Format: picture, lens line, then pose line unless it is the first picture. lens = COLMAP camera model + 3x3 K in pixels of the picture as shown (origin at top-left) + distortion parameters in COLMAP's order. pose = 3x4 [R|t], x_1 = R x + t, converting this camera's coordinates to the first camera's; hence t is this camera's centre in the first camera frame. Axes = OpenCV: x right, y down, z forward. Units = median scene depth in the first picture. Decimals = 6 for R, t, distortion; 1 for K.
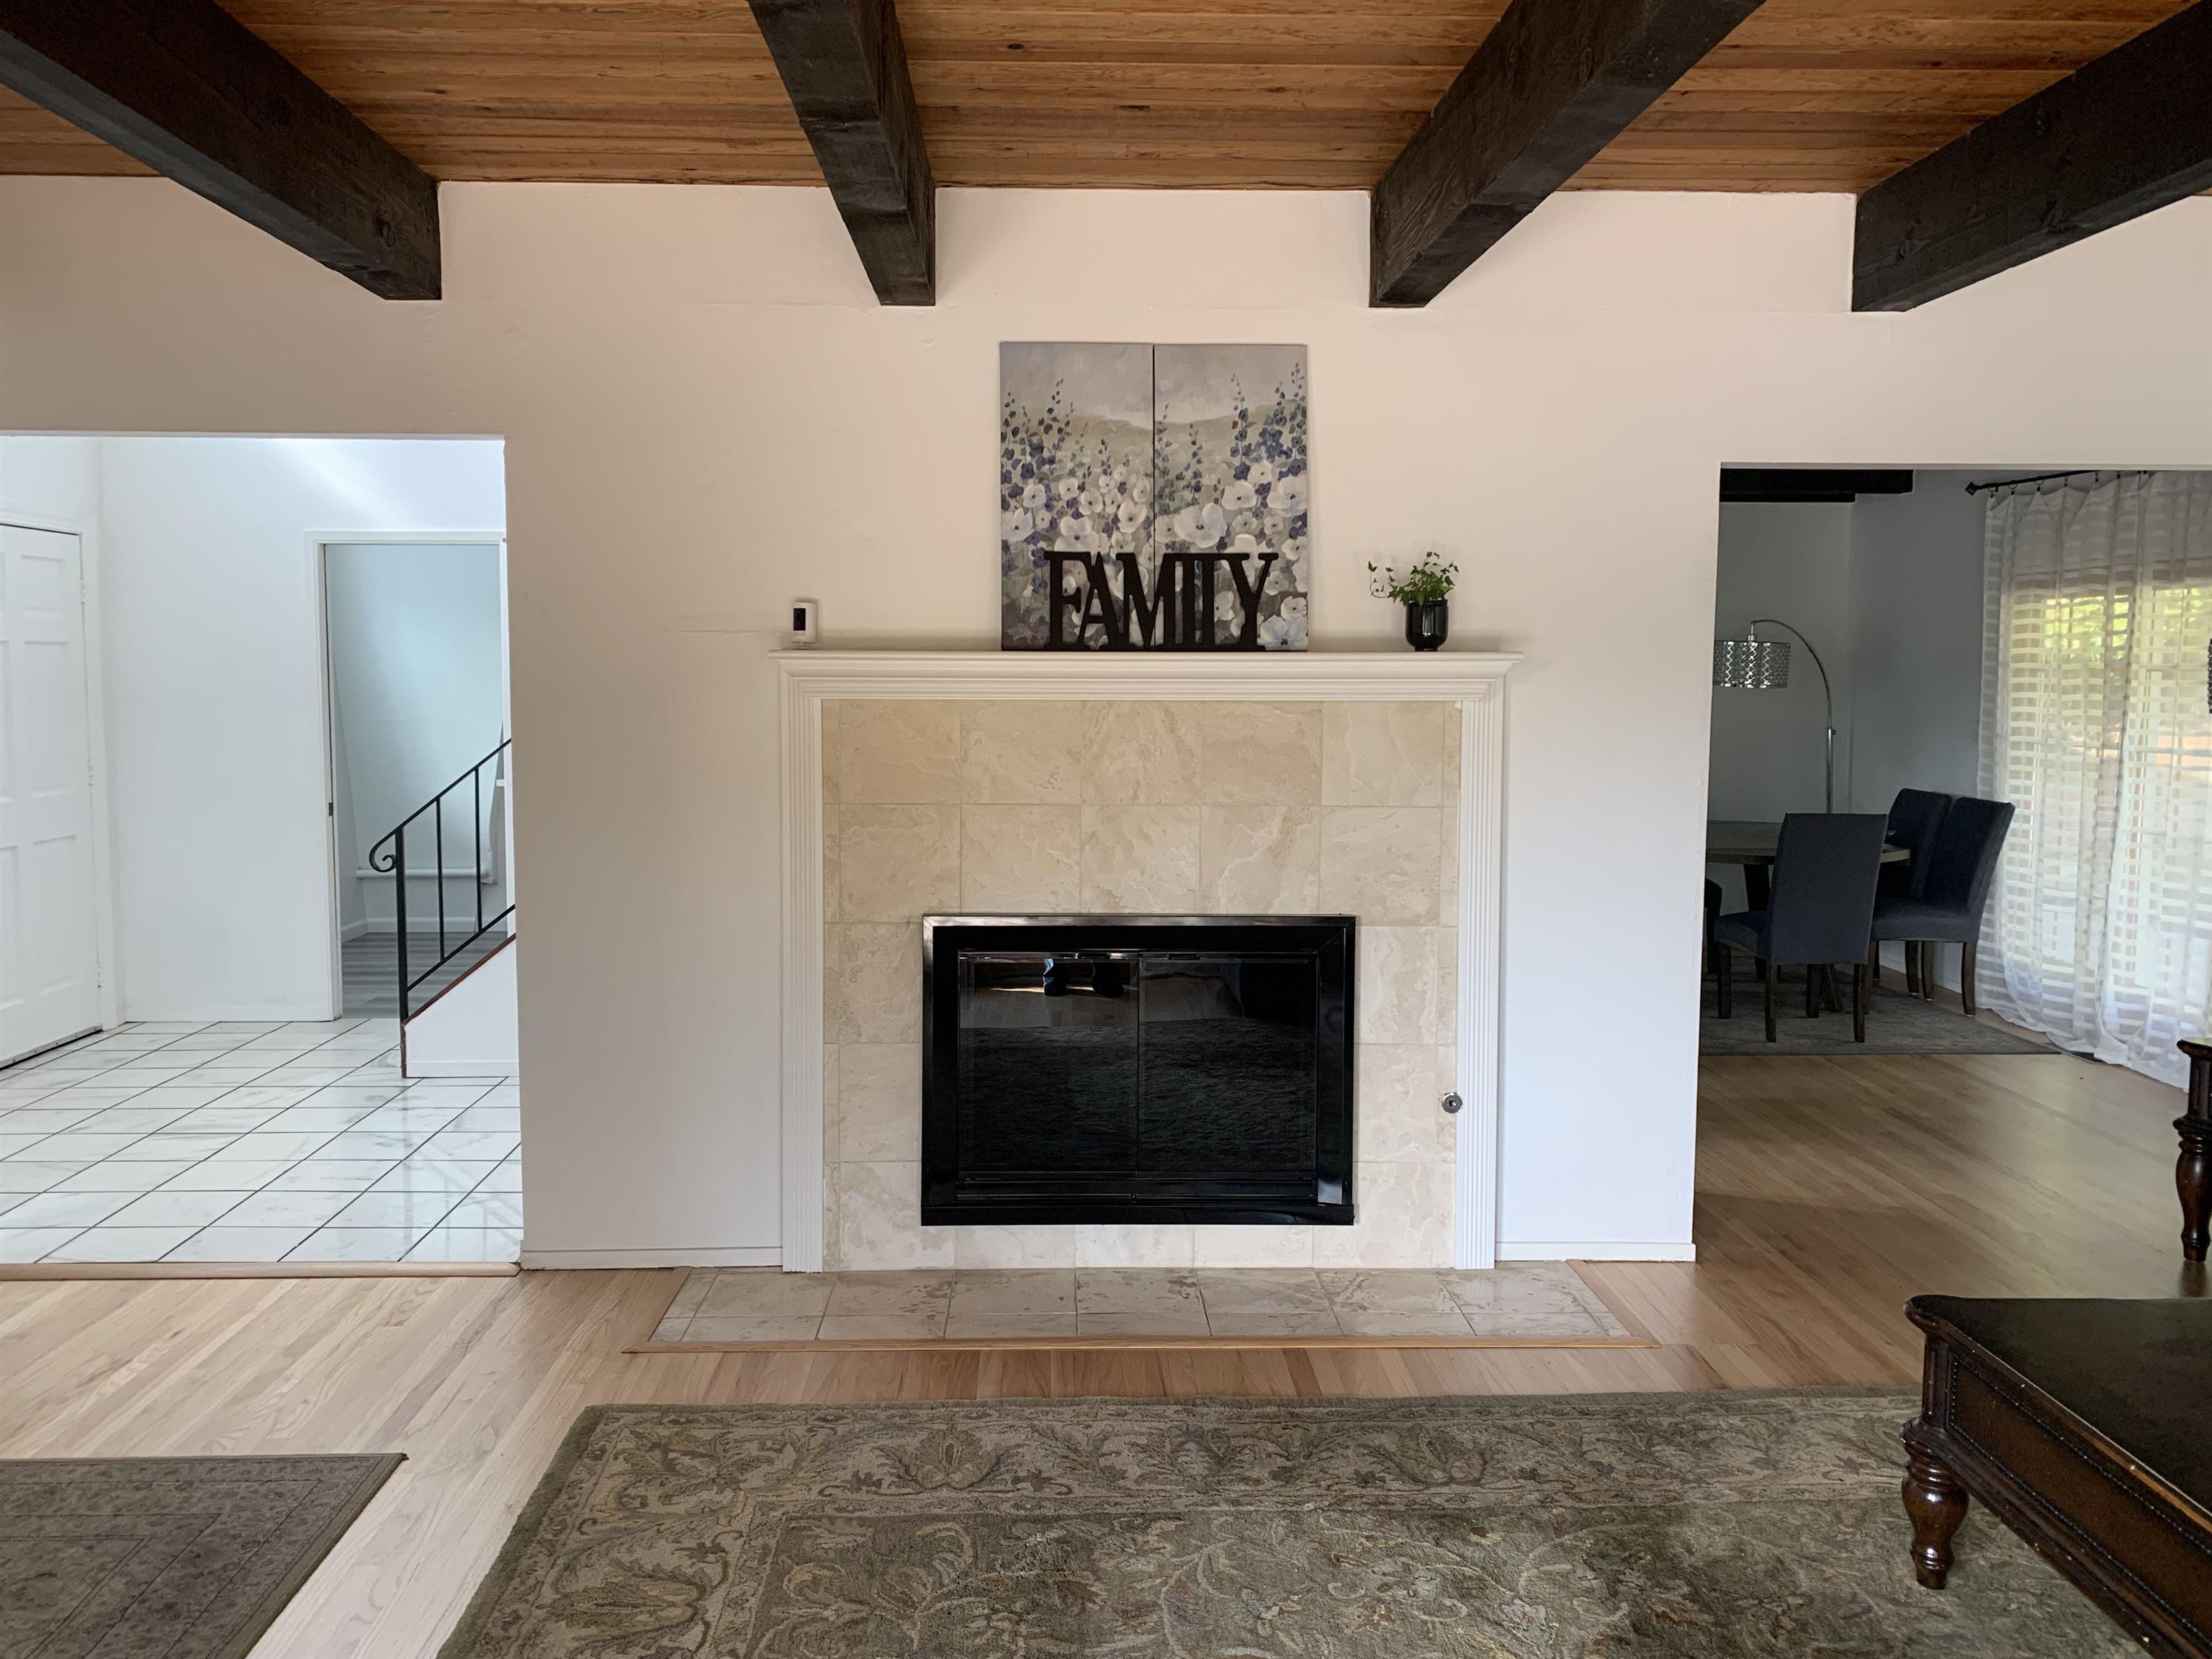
lens RADIAL K [[1748.1, 0, 1108.0], [0, 1748.1, 807.6], [0, 0, 1]] dist [0.169968, -0.315299]
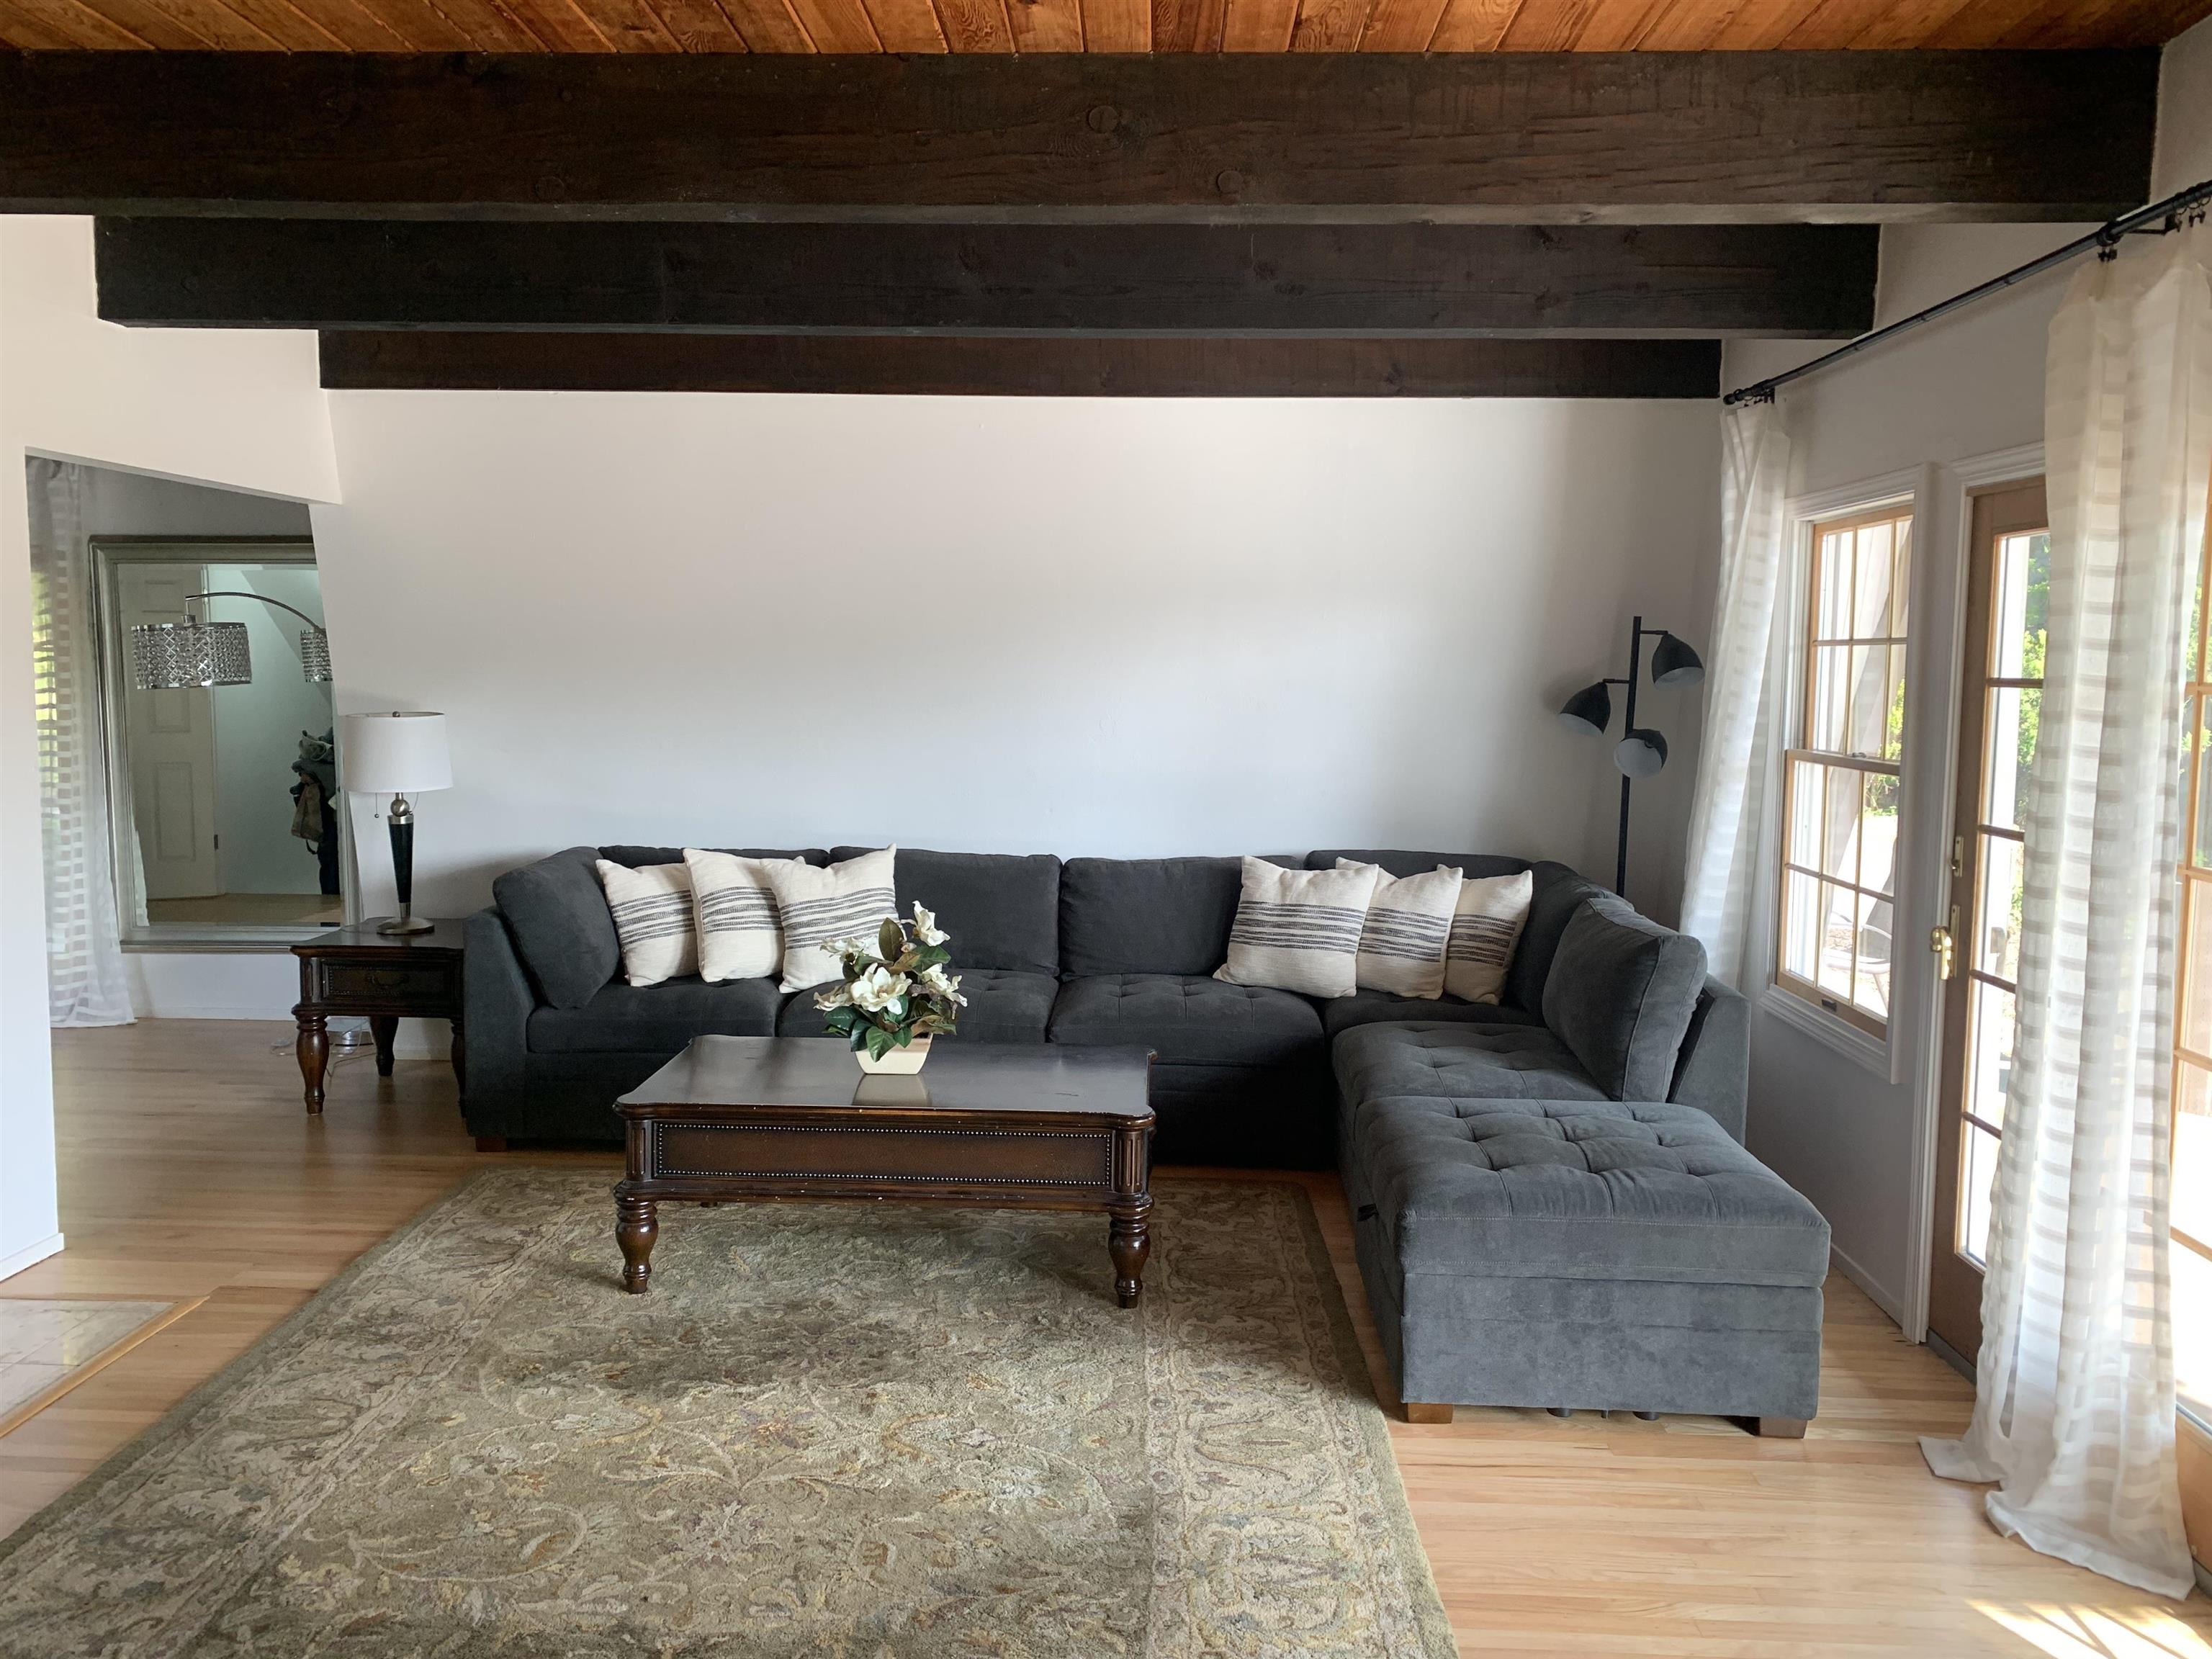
lens RADIAL K [[1695.9, 0, 1114.7], [0, 1695.9, 822.6], [0, 0, 1]] dist [0.052984, -0.054530]
pose [[0.063057, -0.102767, 0.992705, -0.604263], [0.075751, 0.992308, 0.097914, -0.034698], [-0.995131, 0.069024, 0.070357, 0.351648]]
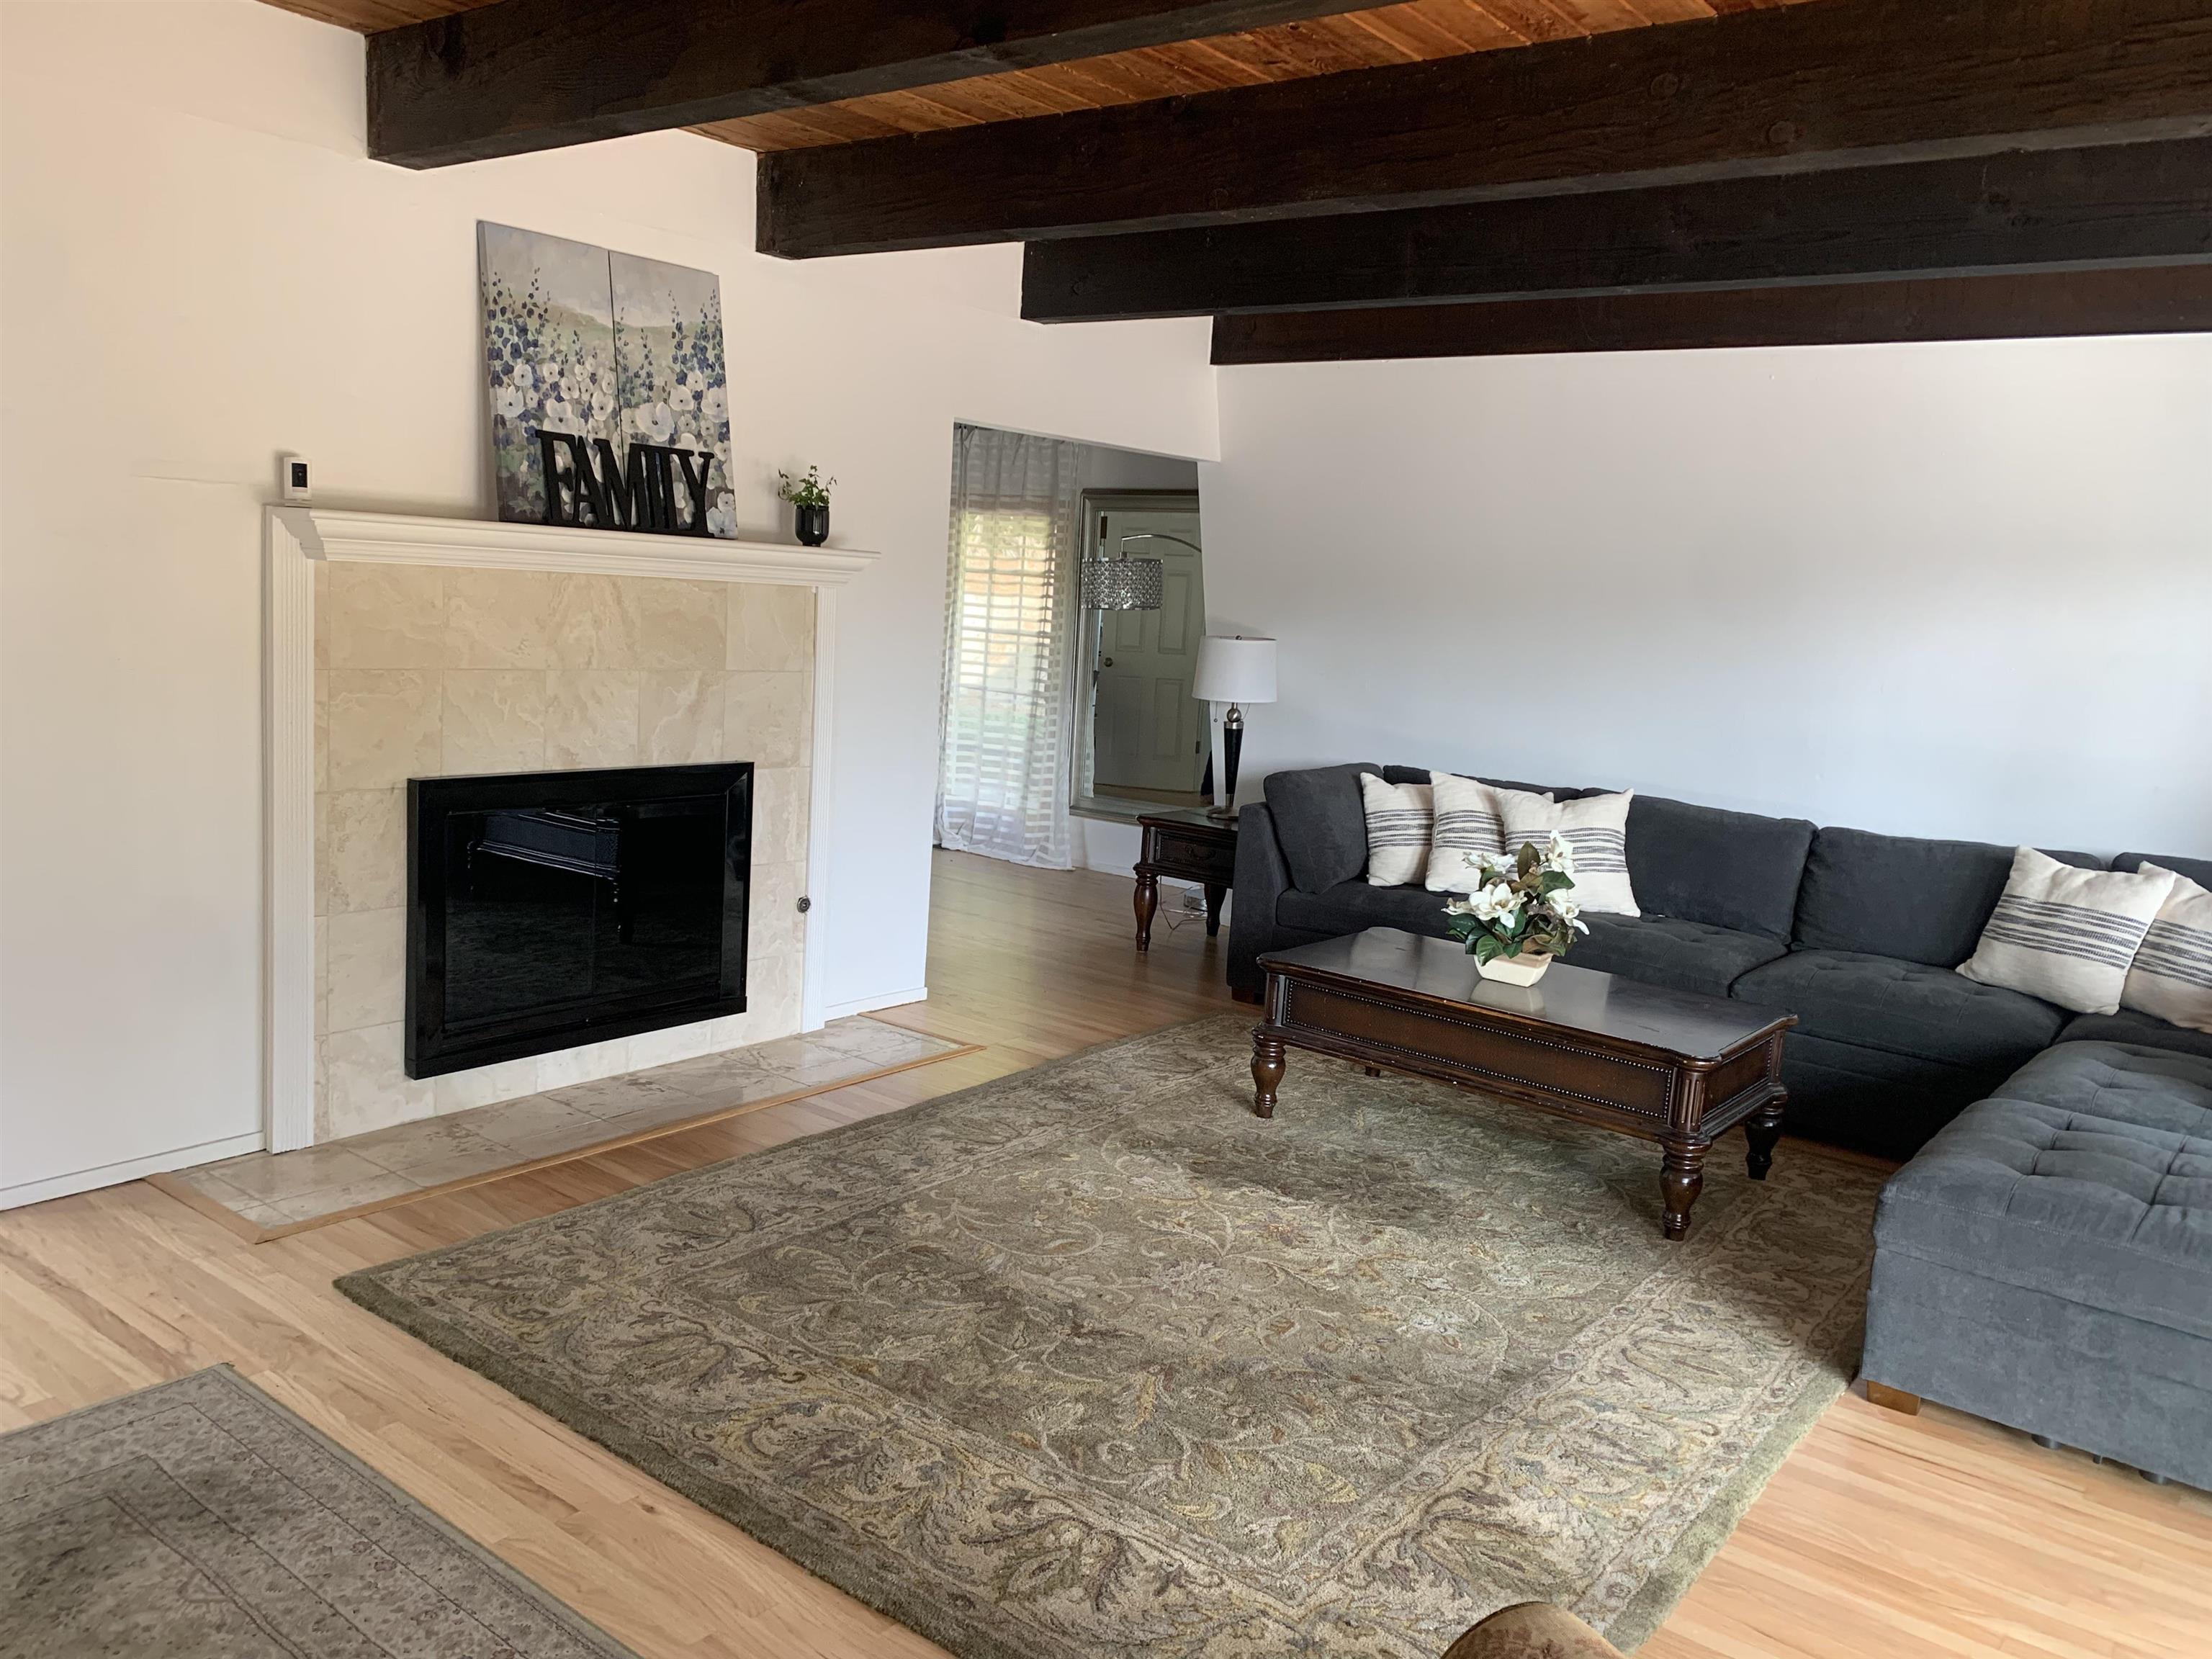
lens RADIAL K [[1695.9, 0, 1114.7], [0, 1695.9, 822.6], [0, 0, 1]] dist [0.052984, -0.054530]
pose [[0.628701, -0.074242, 0.774095, -0.630933], [0.007027, 0.995934, 0.089811, 0.000335], [-0.777616, -0.051025, 0.626666, 0.067207]]
